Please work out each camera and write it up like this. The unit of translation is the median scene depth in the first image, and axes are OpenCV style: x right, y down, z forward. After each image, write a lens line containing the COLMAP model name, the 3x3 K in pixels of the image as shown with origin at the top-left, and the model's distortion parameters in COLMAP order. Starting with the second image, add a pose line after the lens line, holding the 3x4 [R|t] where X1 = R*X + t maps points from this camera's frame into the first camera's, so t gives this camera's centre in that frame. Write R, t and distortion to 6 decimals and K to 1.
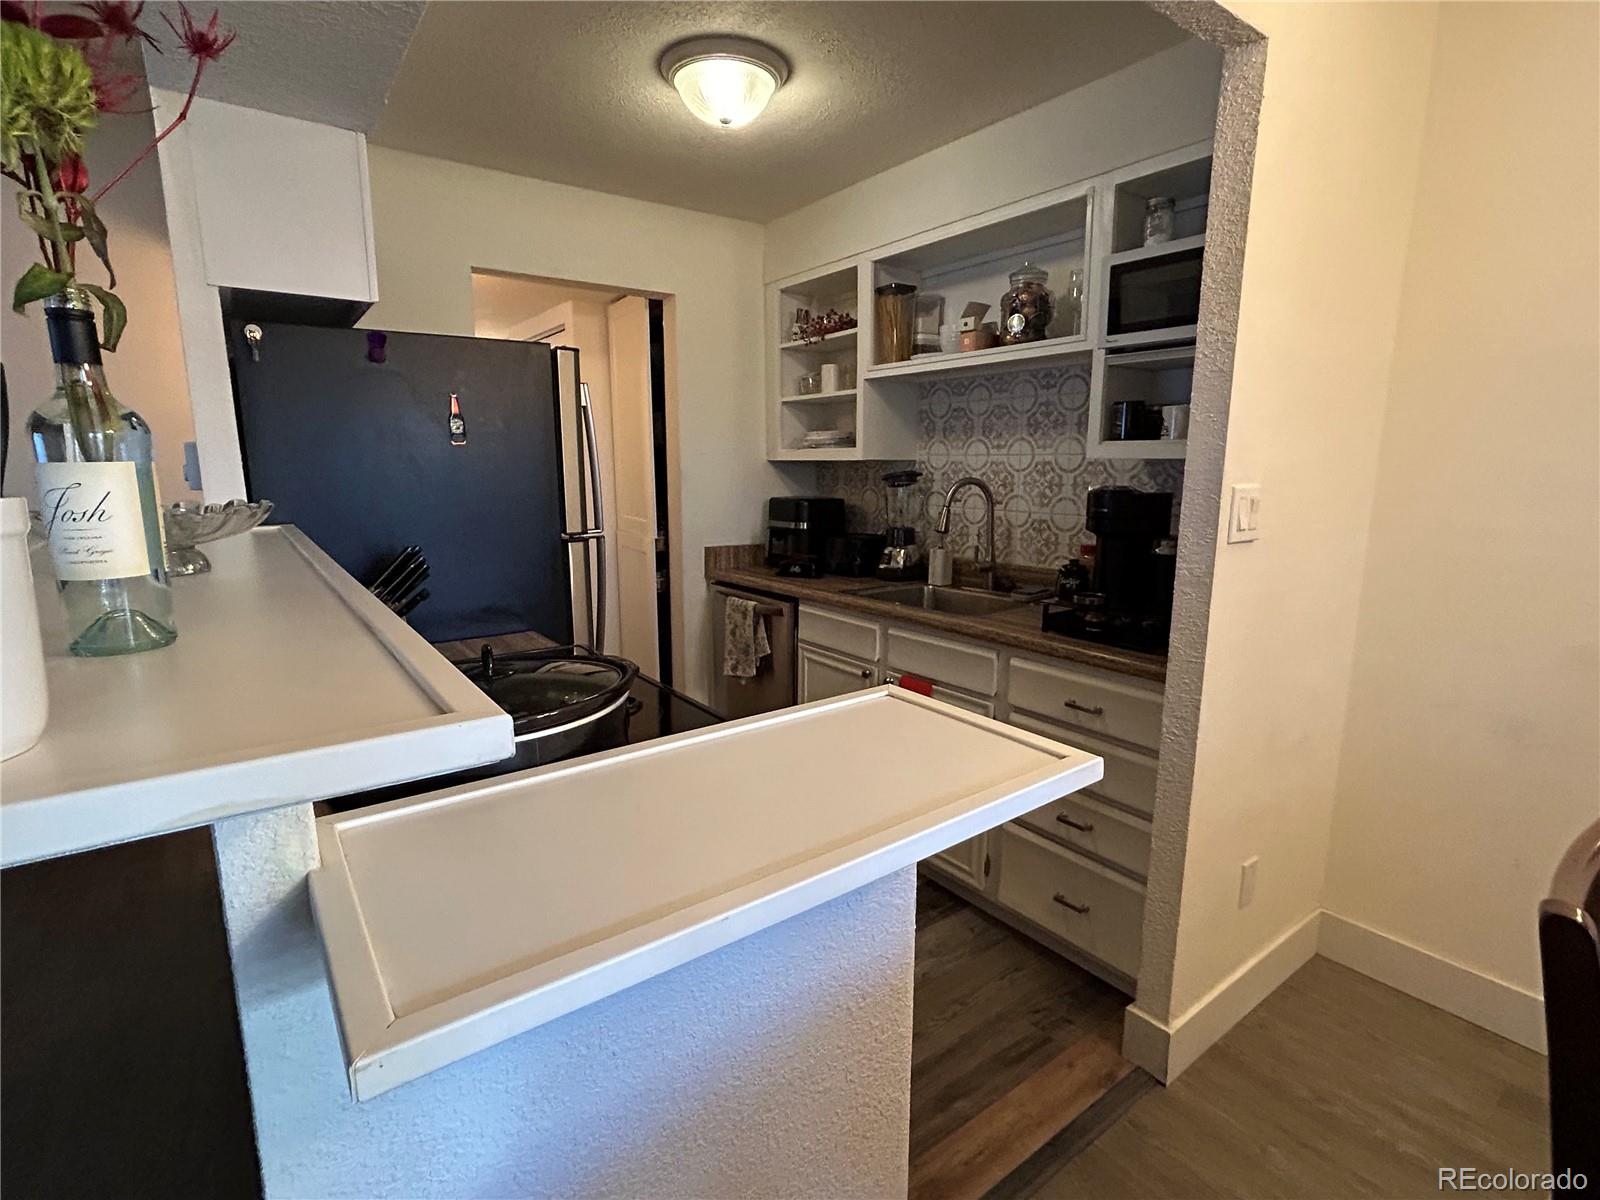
lens RADIAL K [[770.7, 0, 799.7], [0, 770.7, 605.6], [0, 0, 1]] dist [-0.005571, 0.000365]
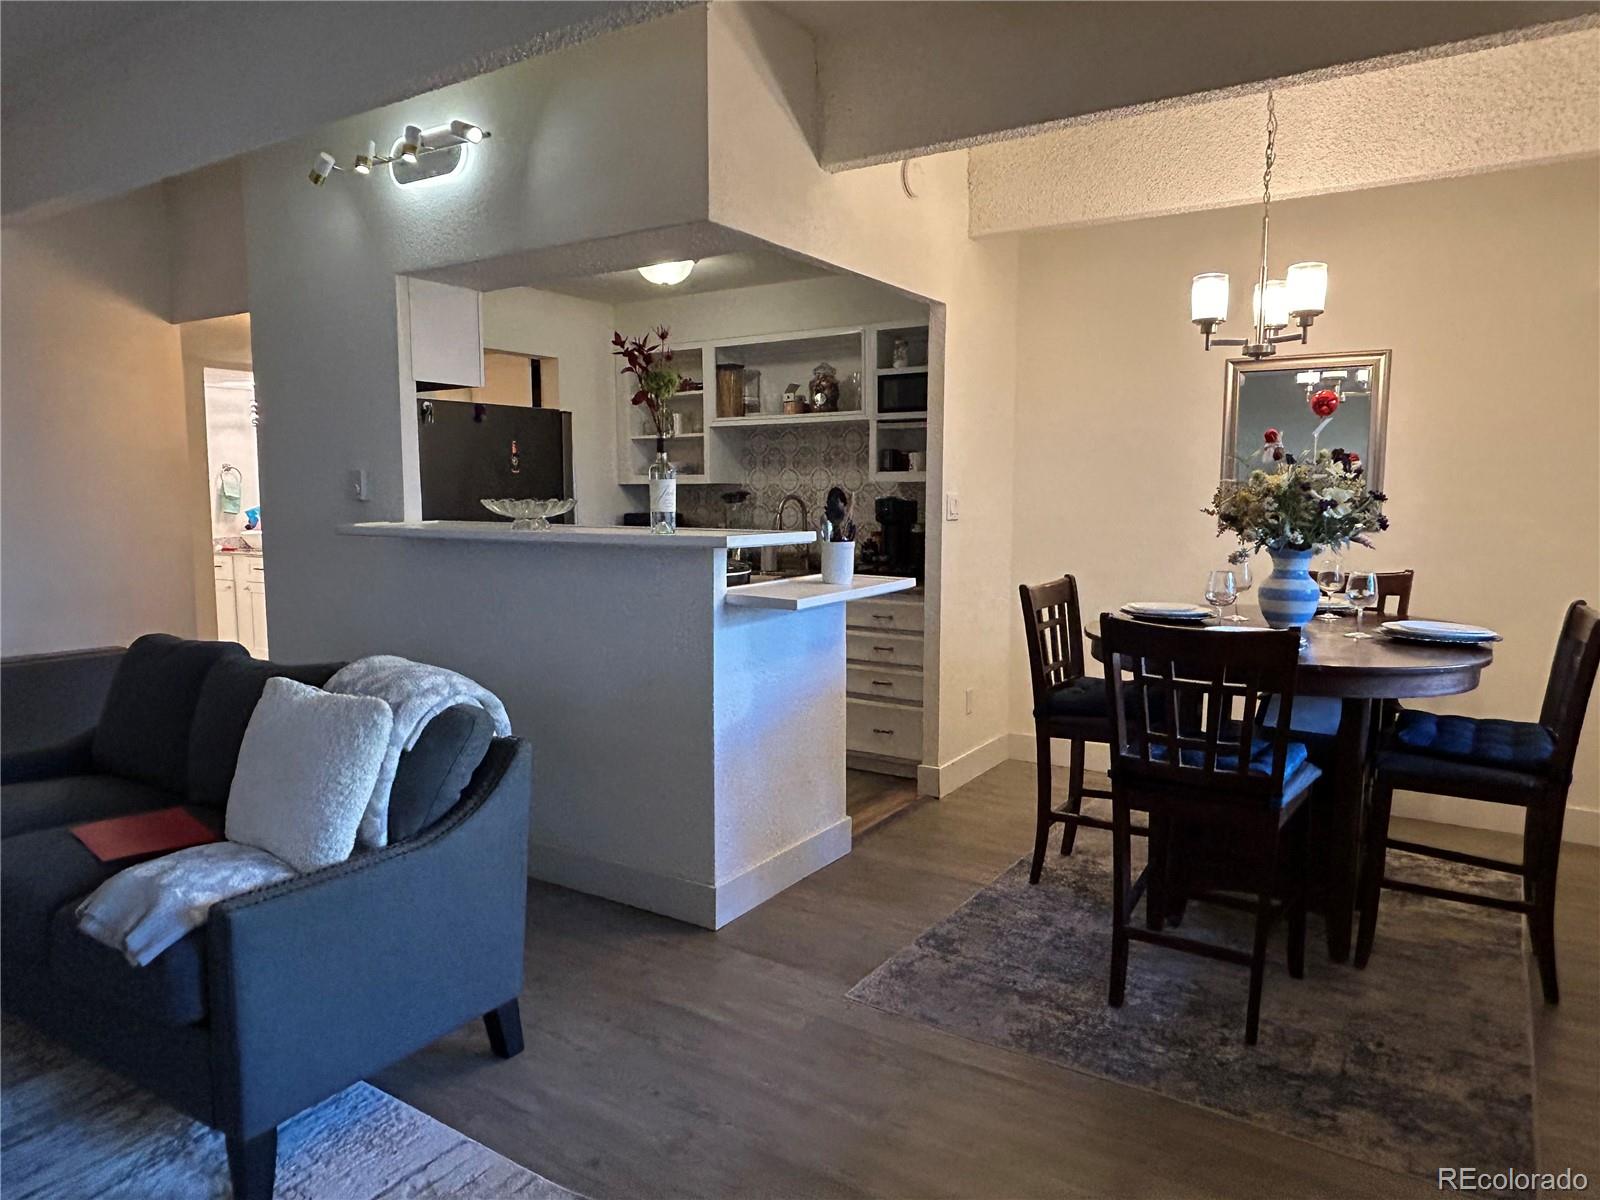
lens RADIAL K [[1036.2, 0, 796.2], [0, 1036.2, 603.6], [0, 0, 1]] dist [0.005260, -0.011922]
pose [[0.935582, -0.040311, 0.350802, -0.477998], [0.067466, 0.995567, -0.065528, 0.174418], [-0.346605, 0.084974, 0.934154, -0.854465]]
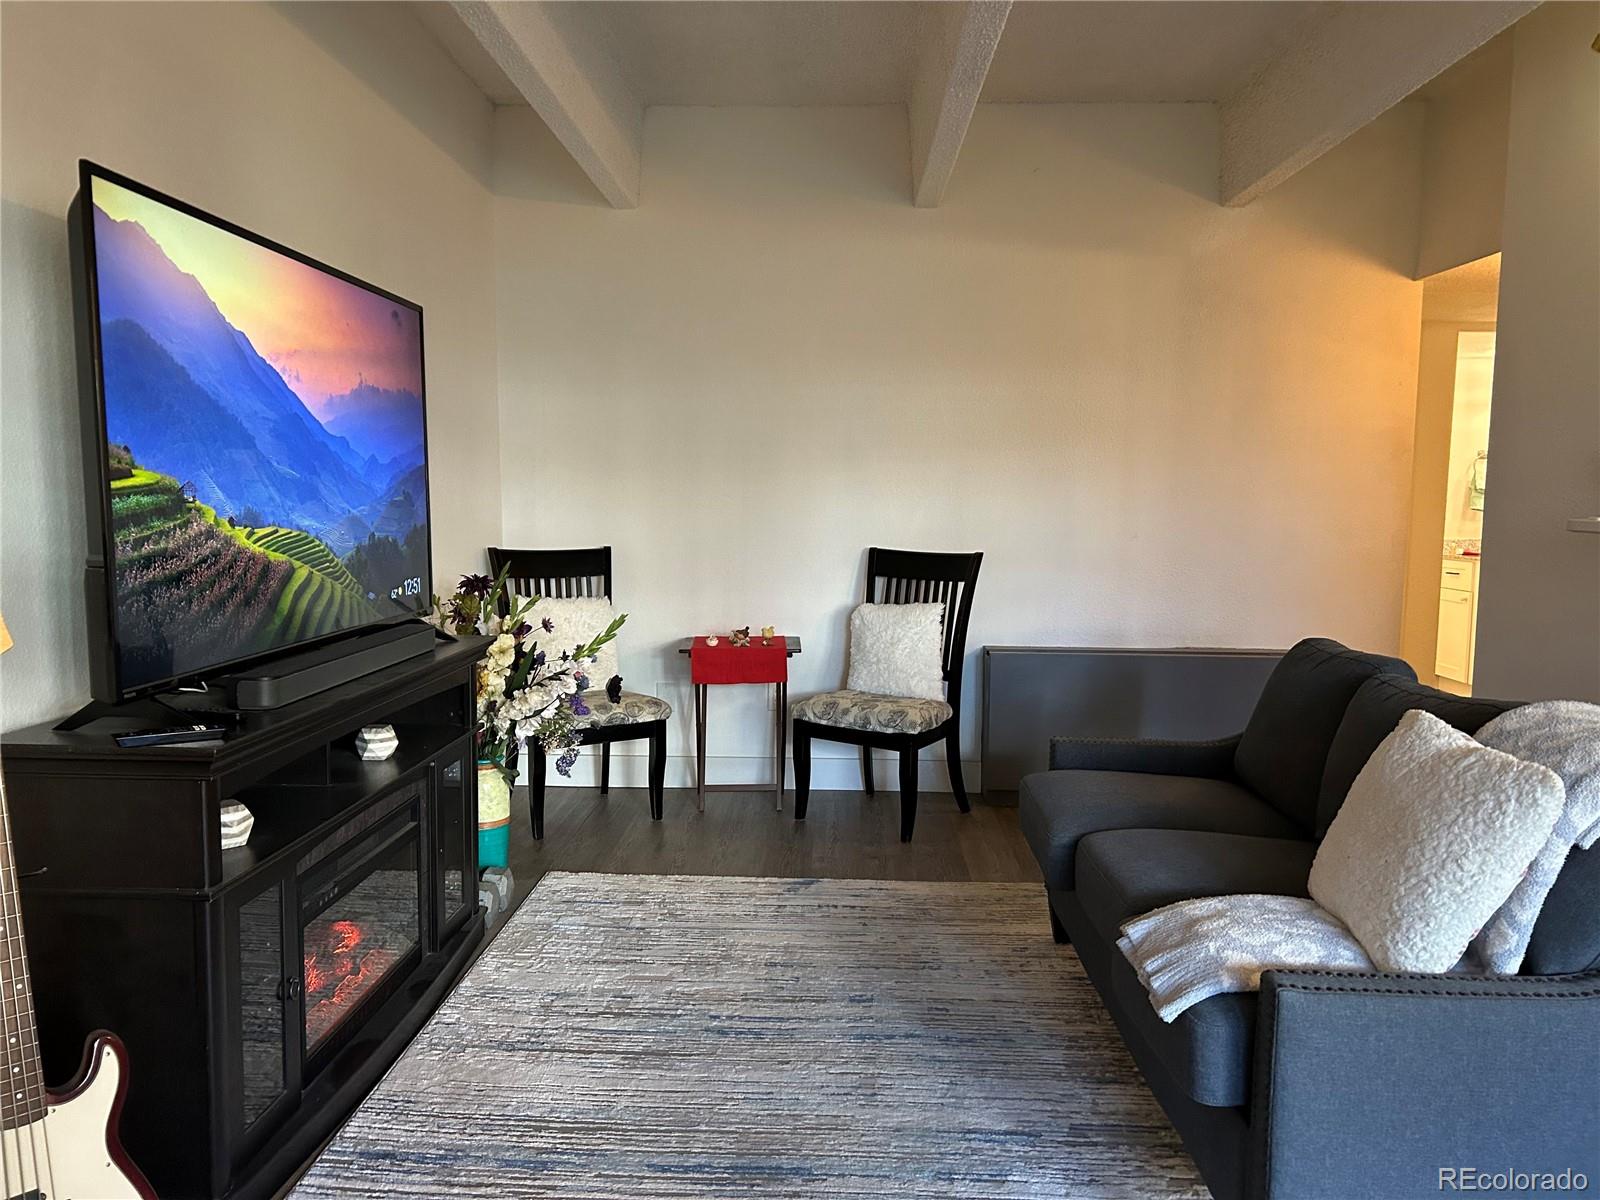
lens RADIAL K [[1198.2, 0, 796.5], [0, 1198.2, 605.3], [0, 0, 1]] dist [0.051715, -0.048441]
pose [[0.783301, 0.065714, -0.618159, -0.416038], [-0.121144, 0.991469, -0.048108, 0.169305], [0.609724, 0.112569, 0.784579, -0.745362]]
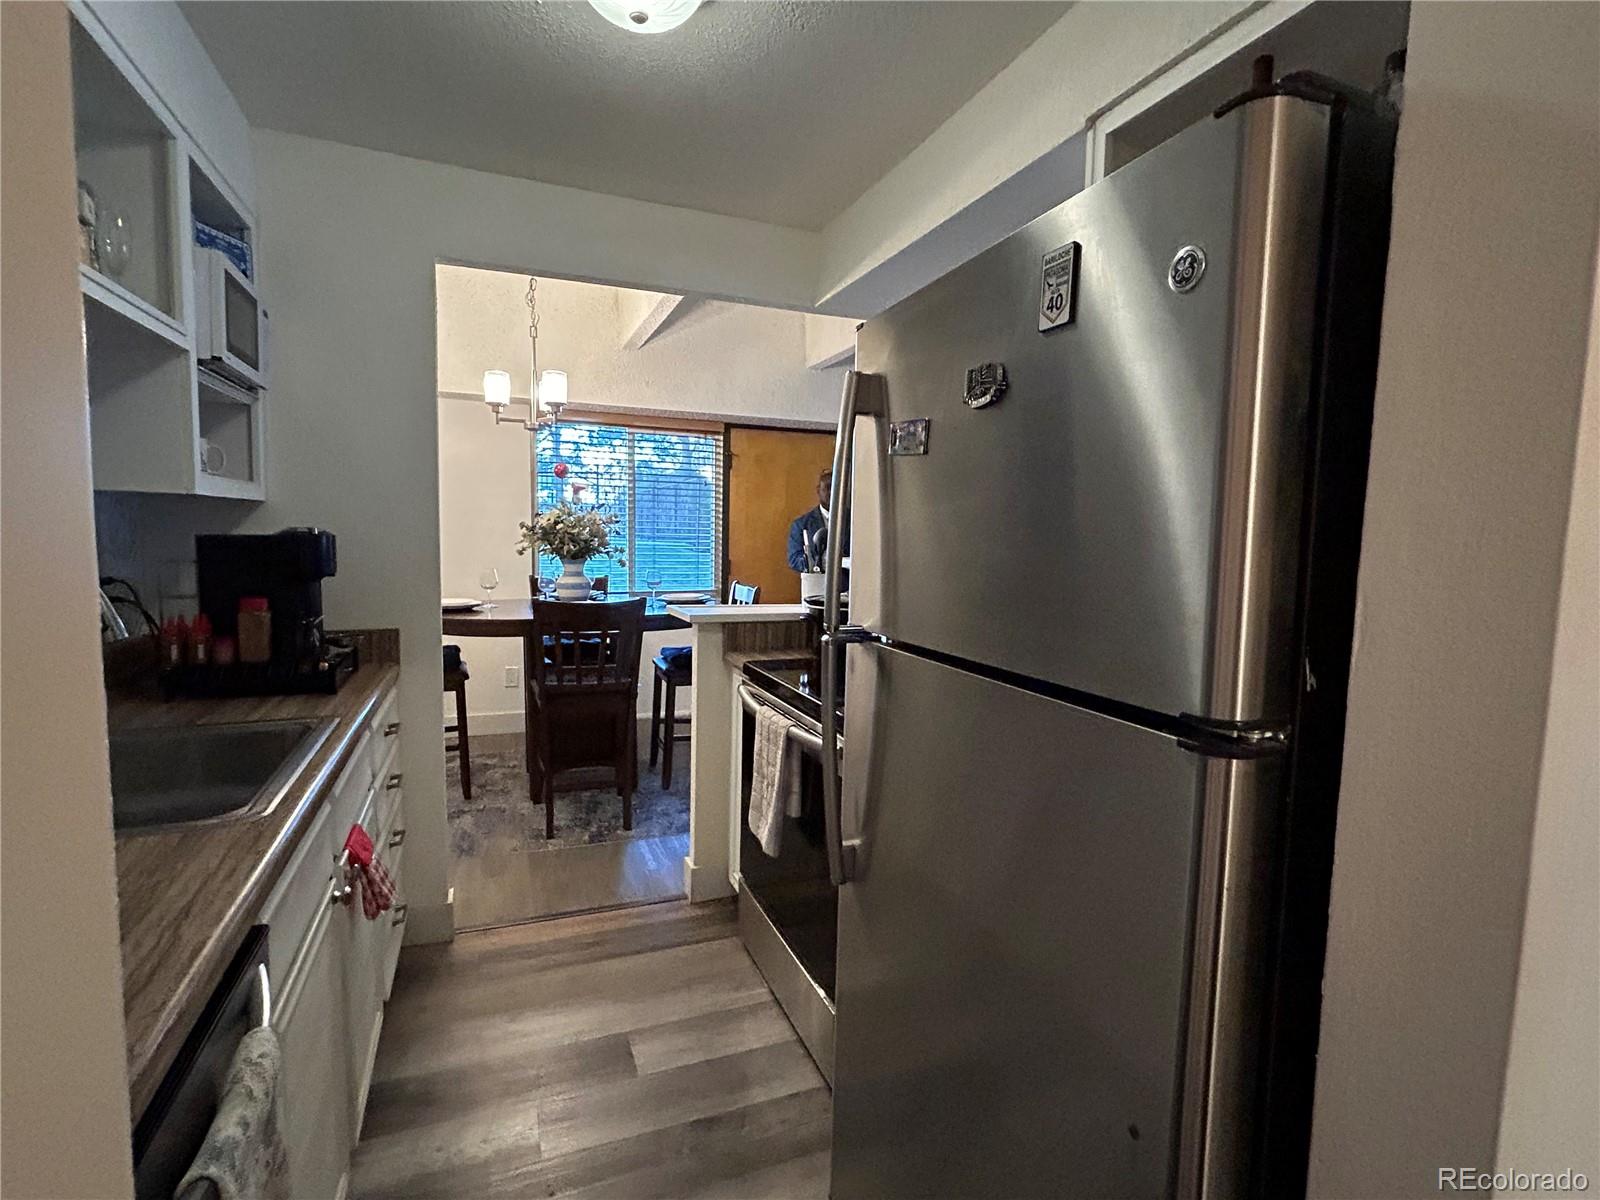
lens RADIAL K [[770.7, 0, 793.8], [0, 770.7, 604.4], [0, 0, 1]] dist [-0.005571, 0.000365]
pose [[-0.966717, -0.047845, 0.251336, -0.313169], [0.023795, 0.961288, 0.274516, -0.226254], [-0.254741, 0.271360, -0.928155, 1.274958]]
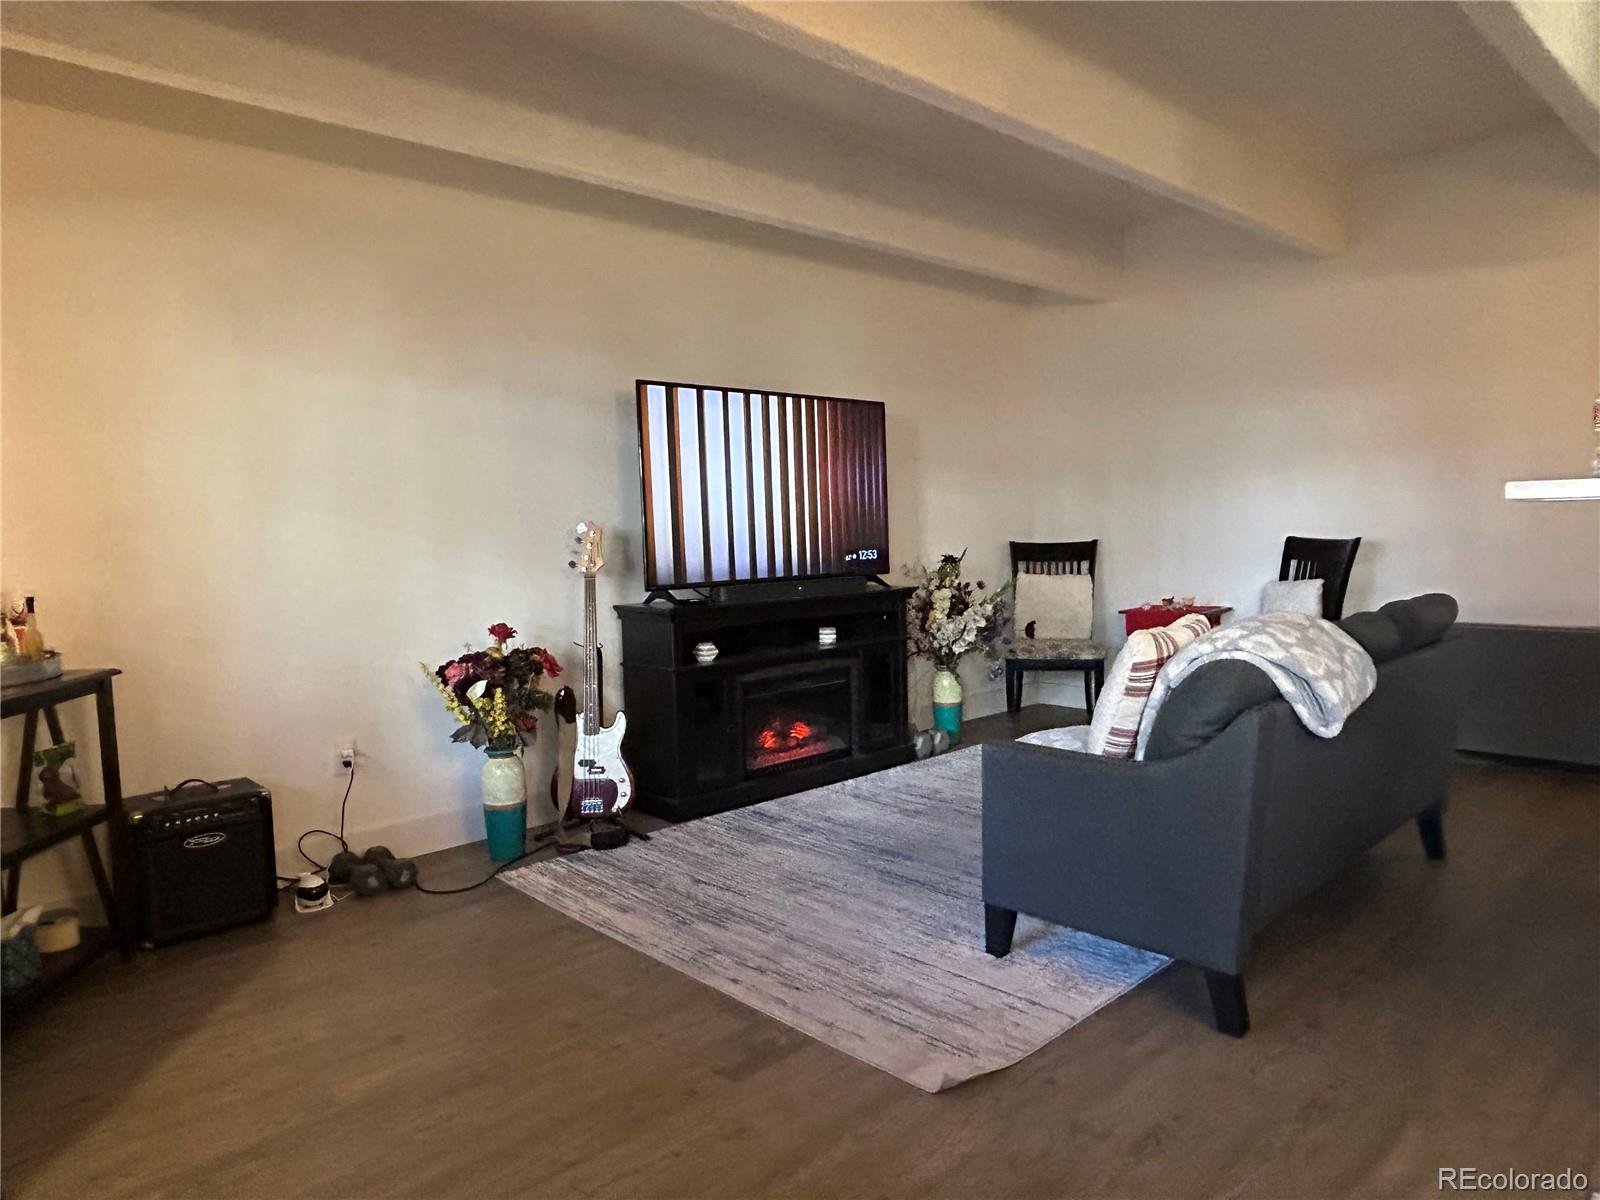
lens RADIAL K [[1036.2, 0, 800.8], [0, 1036.2, 609.0], [0, 0, 1]] dist [0.005260, -0.011922]
pose [[0.126921, 0.075975, -0.988999, 0.368275], [-0.154401, 0.986422, 0.055962, 0.148110], [0.979822, 0.145599, 0.136929, -0.411817]]
